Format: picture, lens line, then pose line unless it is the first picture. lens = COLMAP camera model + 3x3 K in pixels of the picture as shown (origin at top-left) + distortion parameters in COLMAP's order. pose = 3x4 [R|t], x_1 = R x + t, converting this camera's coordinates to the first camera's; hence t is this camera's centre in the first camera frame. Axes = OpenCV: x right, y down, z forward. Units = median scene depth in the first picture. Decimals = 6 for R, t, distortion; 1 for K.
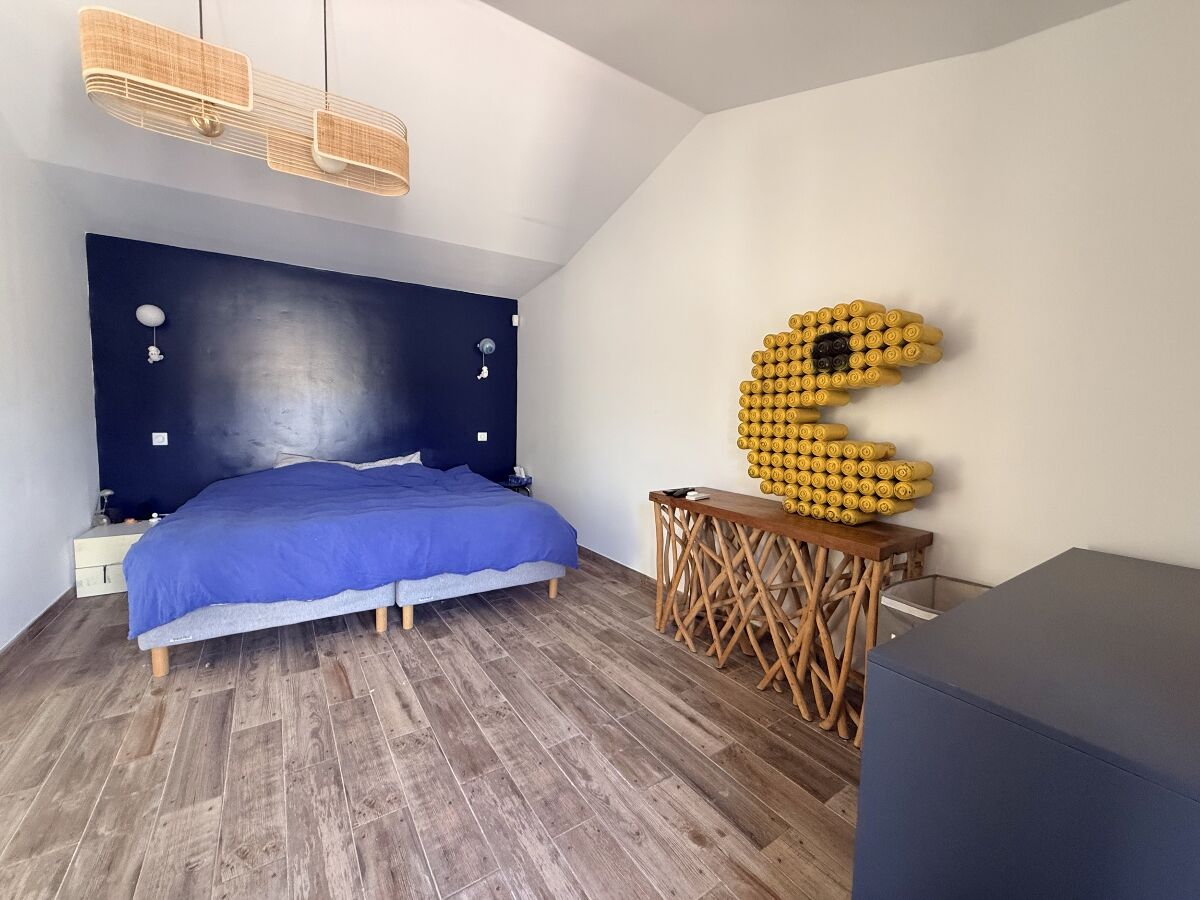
lens RADIAL K [[483.7, 0, 601.0], [0, 483.7, 454.9], [0, 0, 1]] dist [-0.001278, 0.000008]
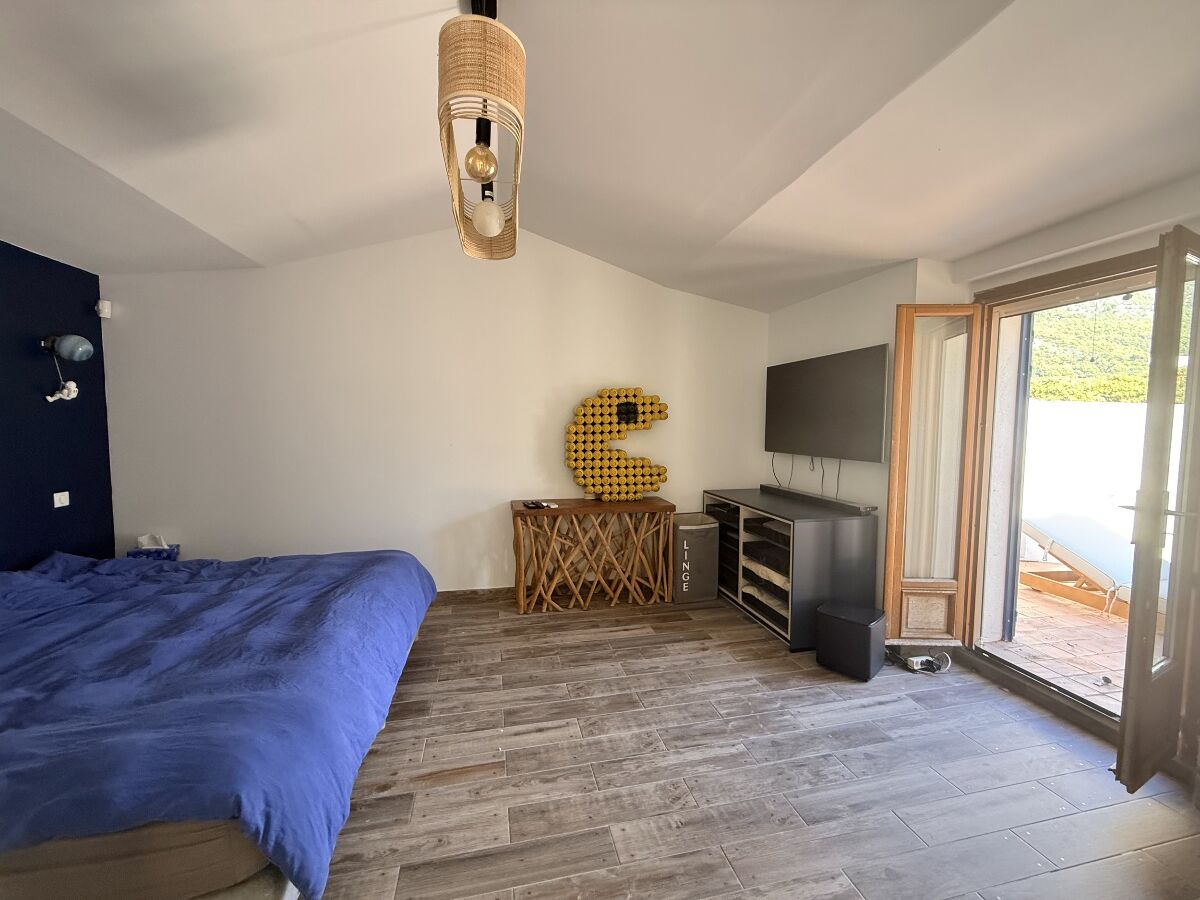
lens RADIAL K [[483.7, 0, 601.0], [0, 483.7, 454.9], [0, 0, 1]] dist [-0.001278, 0.000008]
pose [[0.350471, -0.088441, 0.932389, -1.307545], [0.085675, 0.994385, 0.062117, -0.168521], [-0.932647, 0.058112, 0.356080, 0.419561]]
